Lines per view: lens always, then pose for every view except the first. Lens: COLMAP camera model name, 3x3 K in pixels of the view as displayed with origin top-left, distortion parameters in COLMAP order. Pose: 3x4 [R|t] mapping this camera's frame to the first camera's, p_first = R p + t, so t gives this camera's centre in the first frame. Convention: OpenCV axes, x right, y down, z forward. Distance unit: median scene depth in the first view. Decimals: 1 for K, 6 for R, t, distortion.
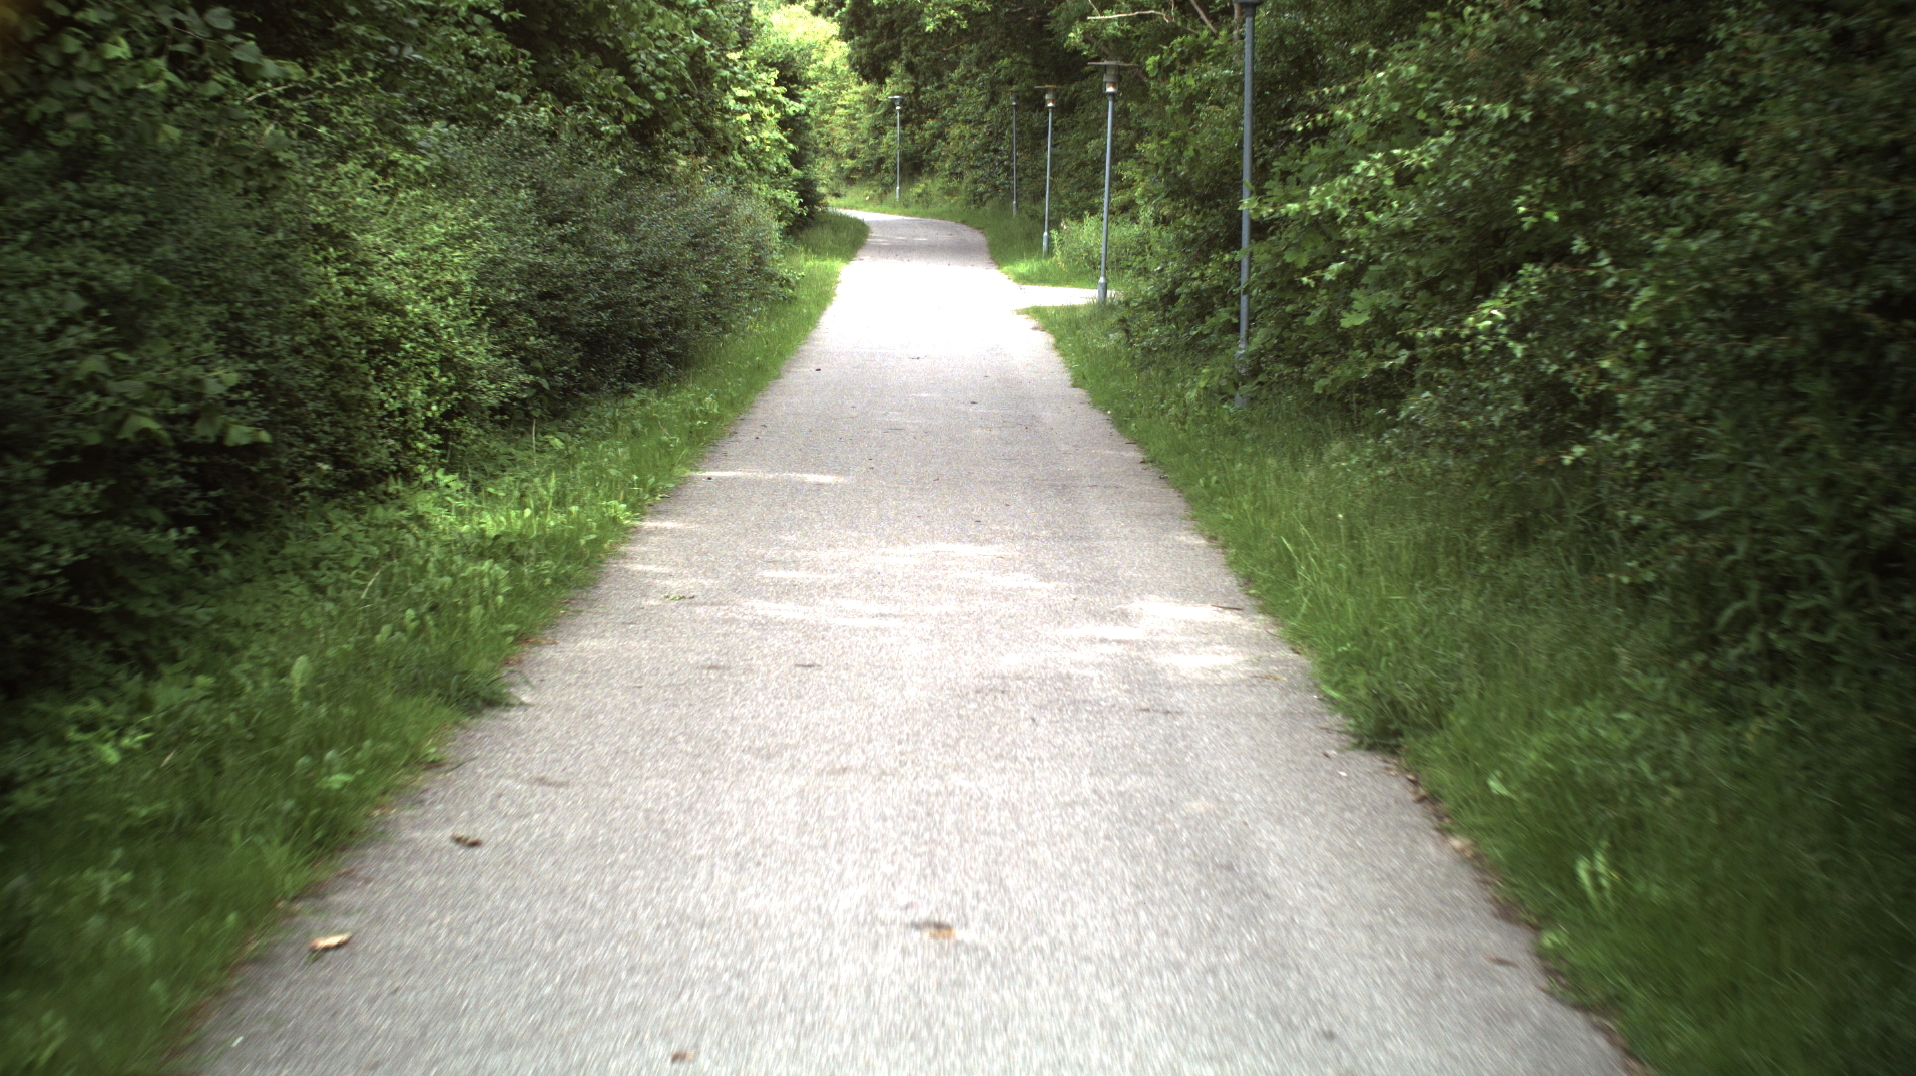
lens RADIAL K [[4761.9, 0, 954.3], [0, 4761.9, 534.7], [0, 0, 1]] dist [-0.323080, 0.000000]
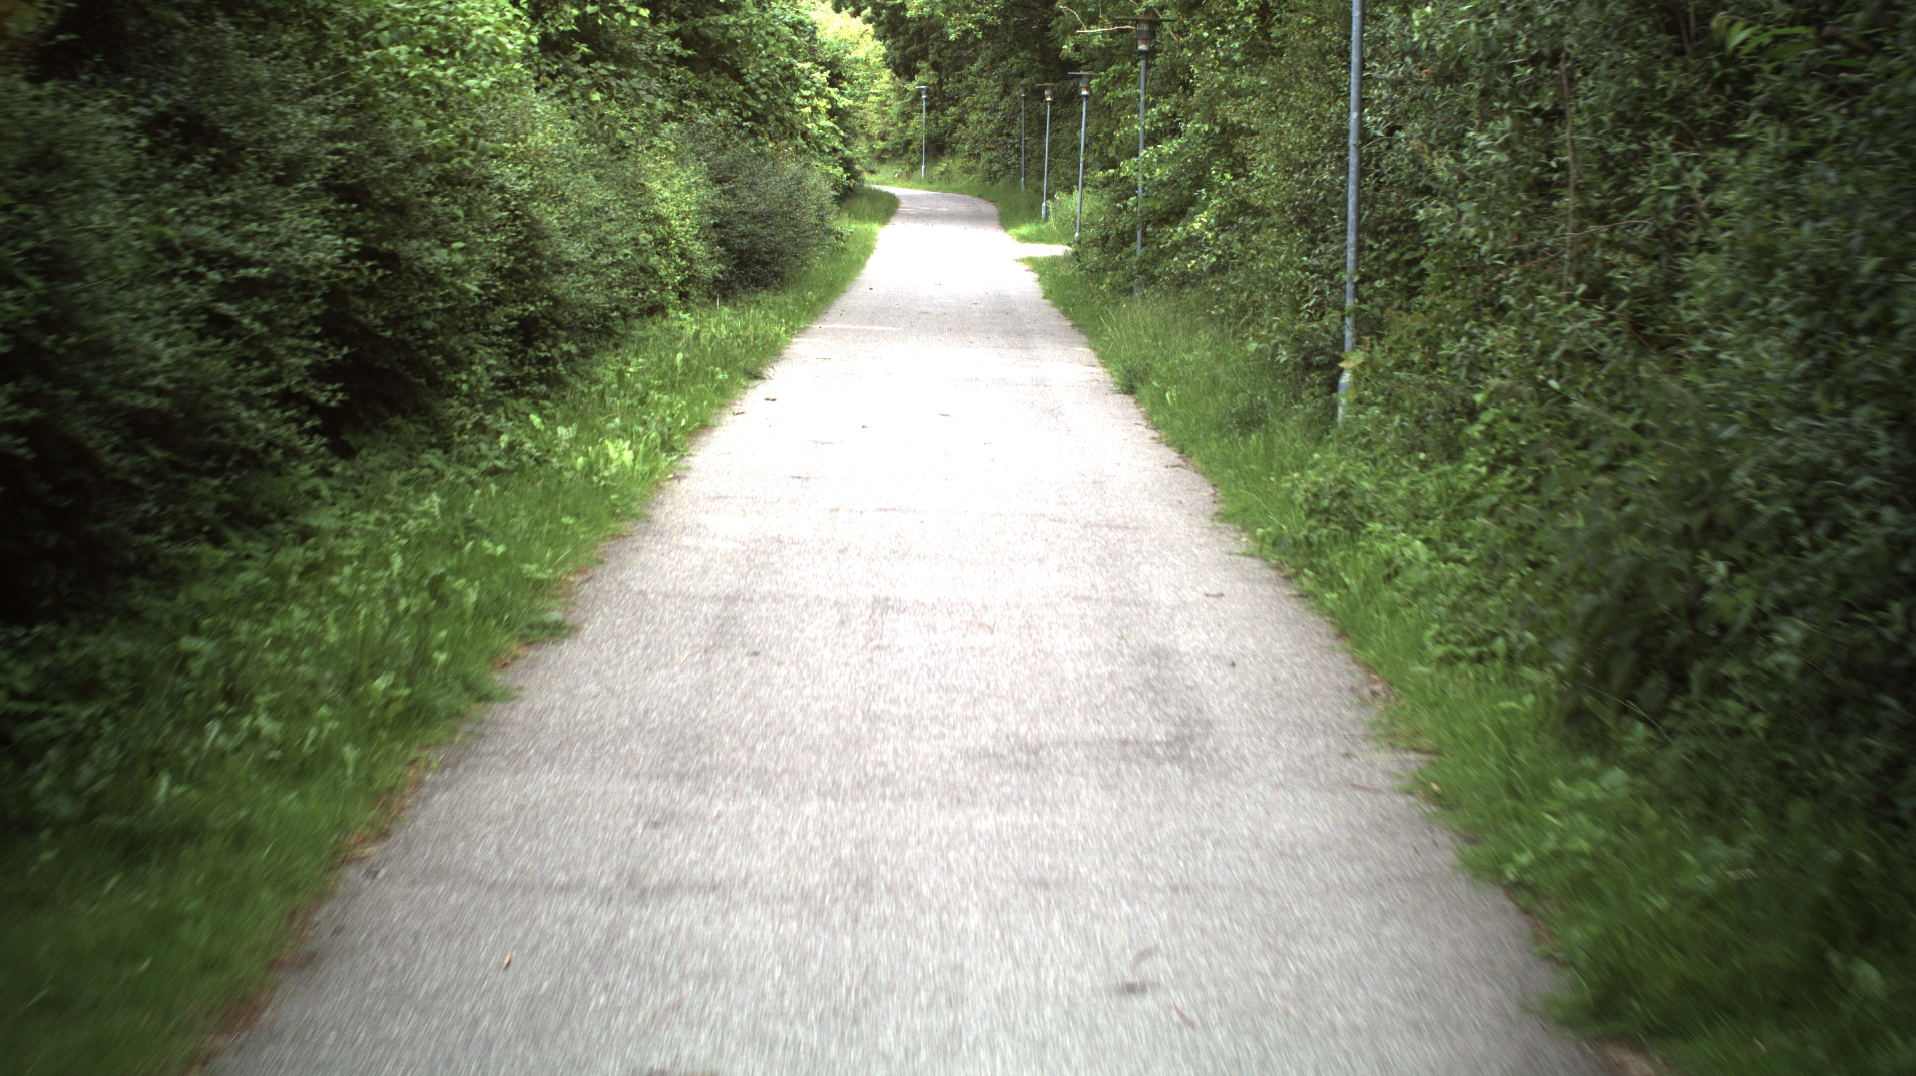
lens RADIAL K [[4761.9, 0, 960.3], [0, 4761.9, 546.8], [0, 0, 1]] dist [-0.323080, 0.000000]
pose [[0.999957, 0.008772, -0.002885, 0.001817], [-0.008753, 0.999940, 0.006580, 0.017730], [0.002943, -0.006554, 0.999974, -0.233378]]
